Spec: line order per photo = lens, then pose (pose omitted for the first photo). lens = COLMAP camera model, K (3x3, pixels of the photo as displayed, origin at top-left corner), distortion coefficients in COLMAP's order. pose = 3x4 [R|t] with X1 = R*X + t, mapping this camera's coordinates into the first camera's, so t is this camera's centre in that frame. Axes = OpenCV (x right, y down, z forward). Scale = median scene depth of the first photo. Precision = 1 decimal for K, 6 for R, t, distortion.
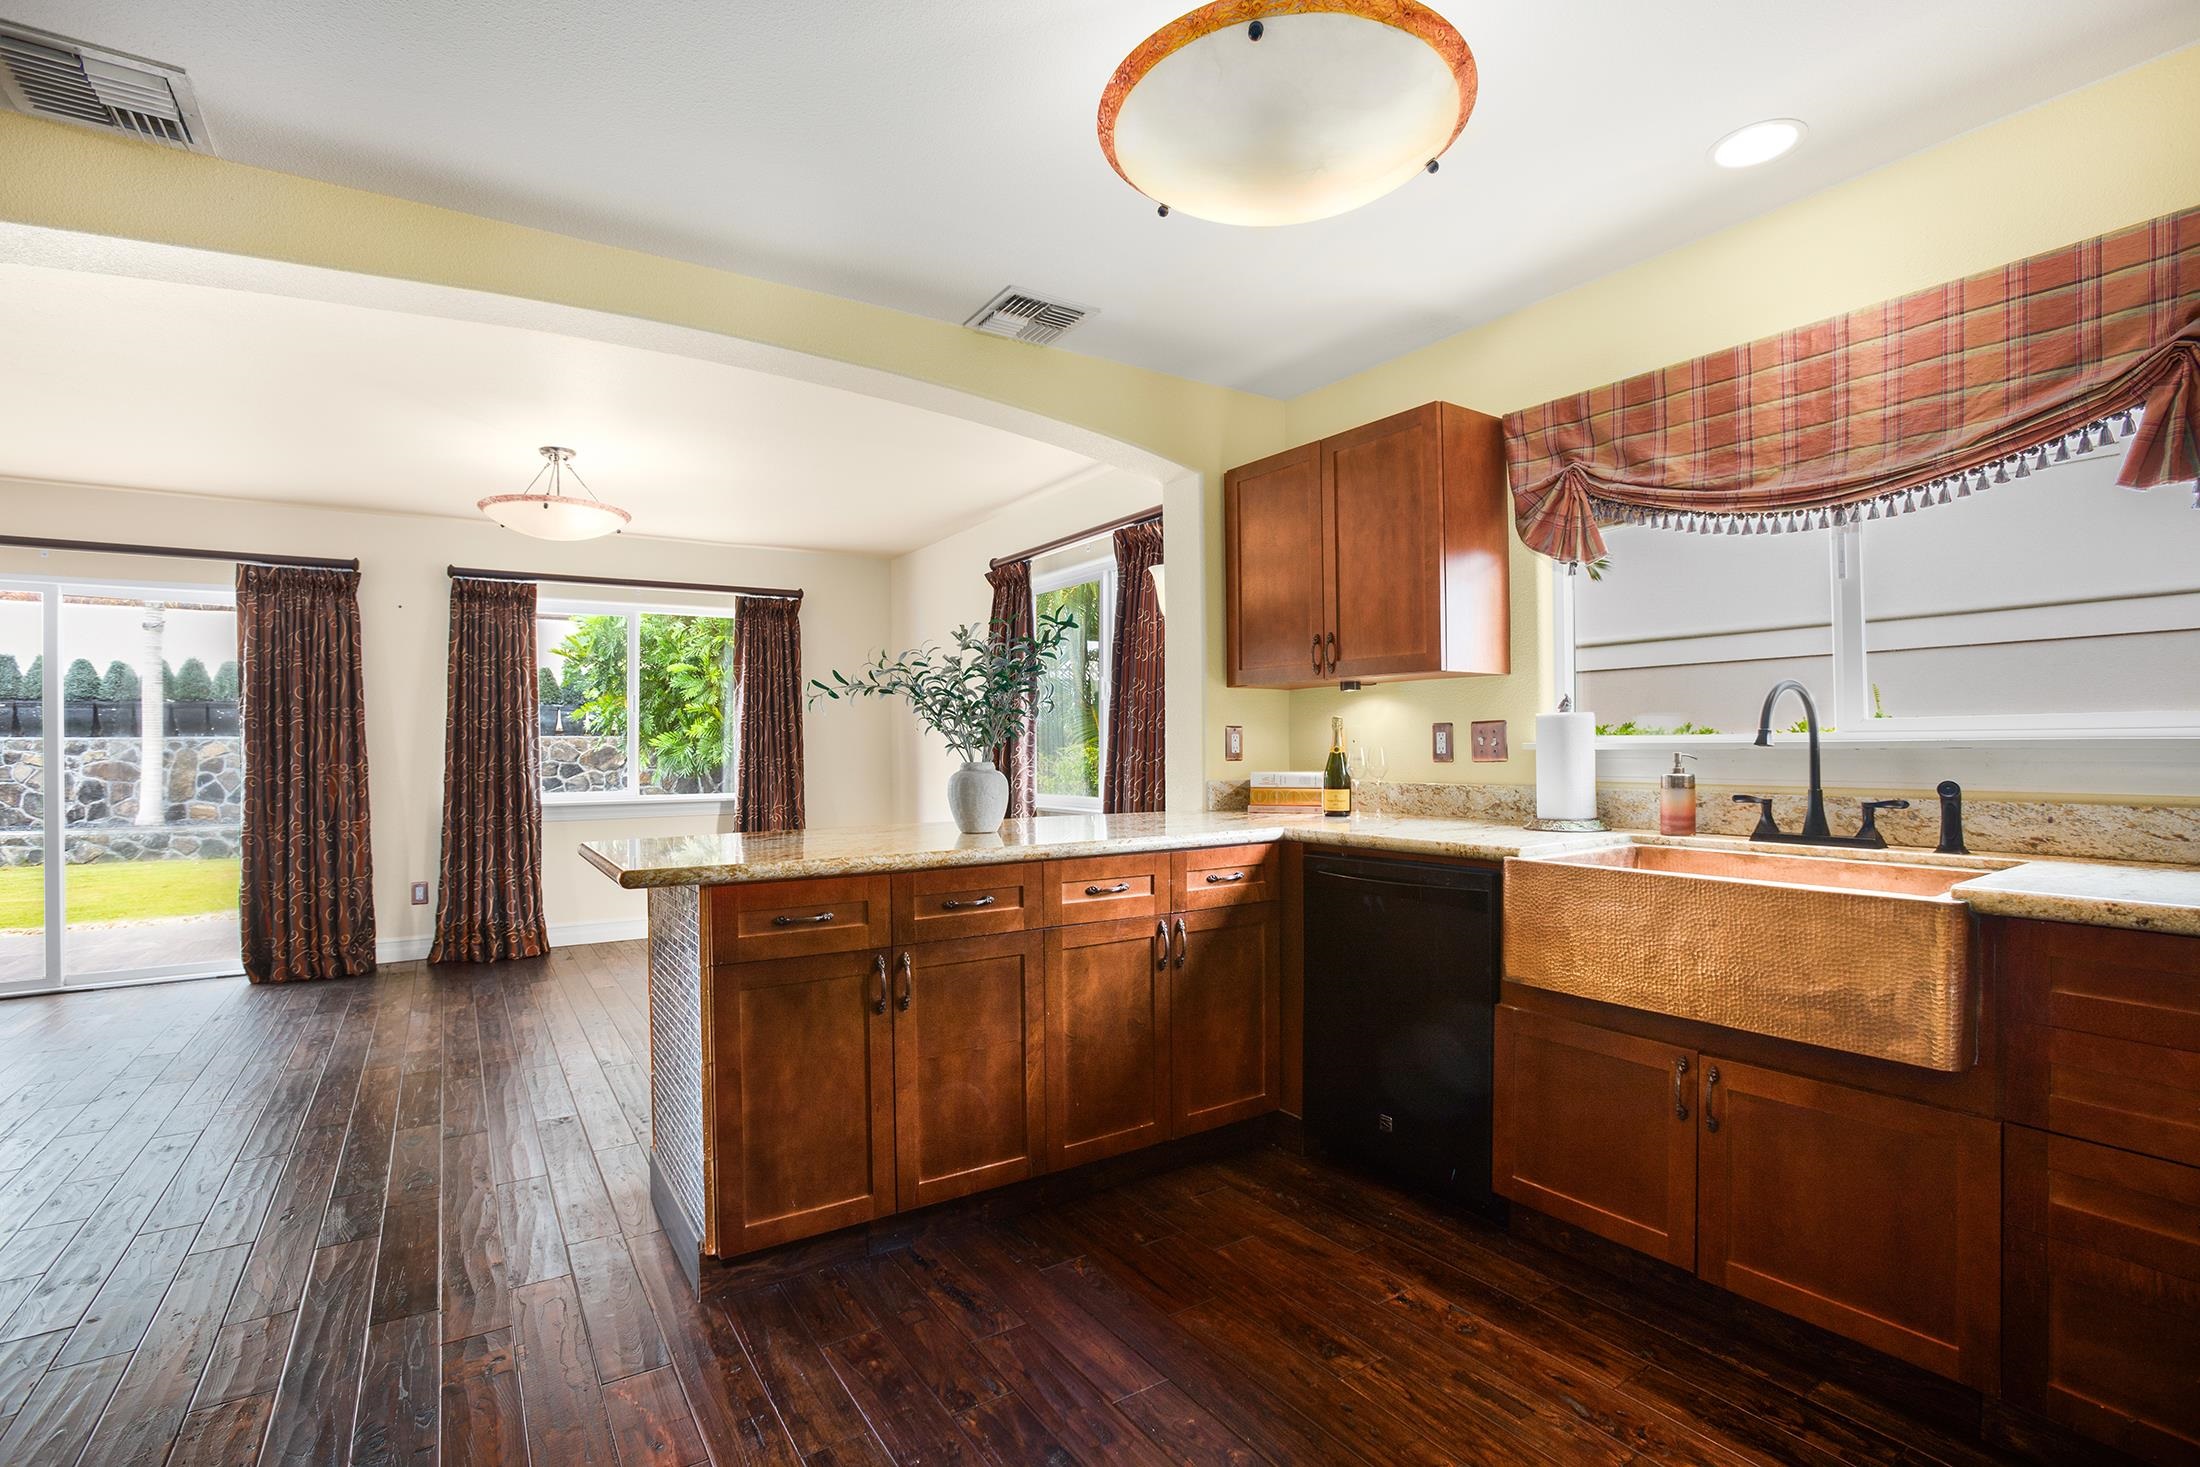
lens RADIAL K [[1010.5, 0, 1090.3], [0, 1010.5, 744.4], [0, 0, 1]] dist [-0.016322, 0.006693]
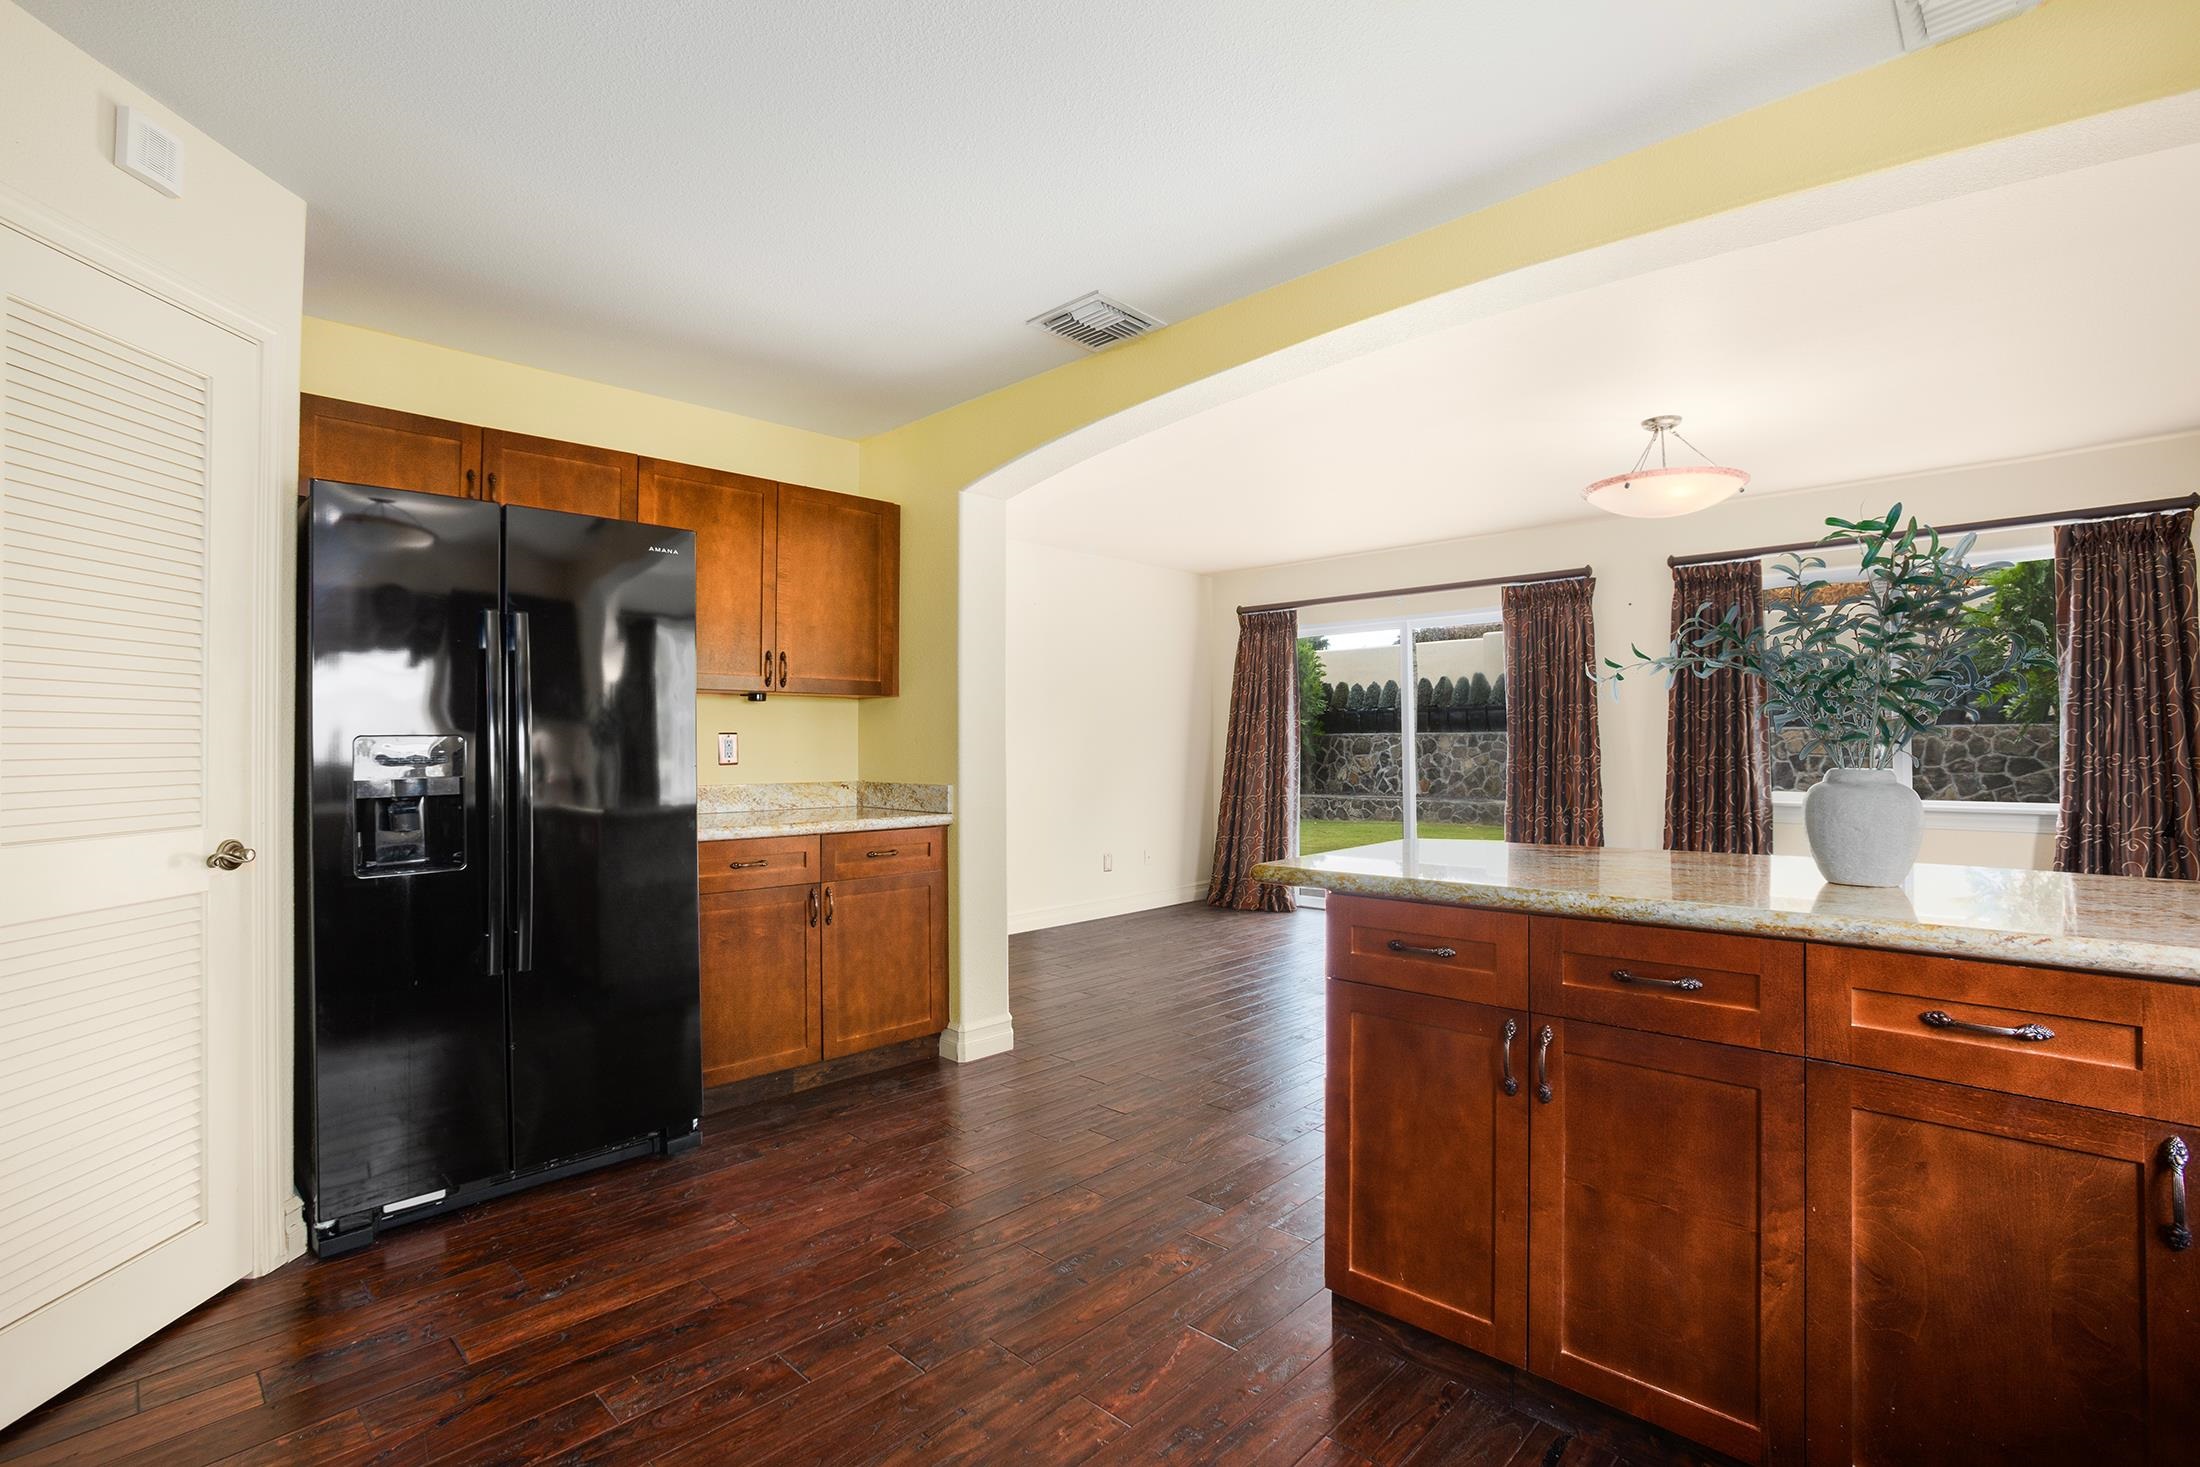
lens RADIAL K [[1010.5, 0, 1092.6], [0, 1010.5, 733.0], [0, 0, 1]] dist [-0.016322, 0.006693]
pose [[0.256234, -0.004764, -0.966603, 0.379579], [0.003663, 0.999985, -0.003957, -0.004587], [0.966608, -0.002526, 0.256248, 0.423632]]
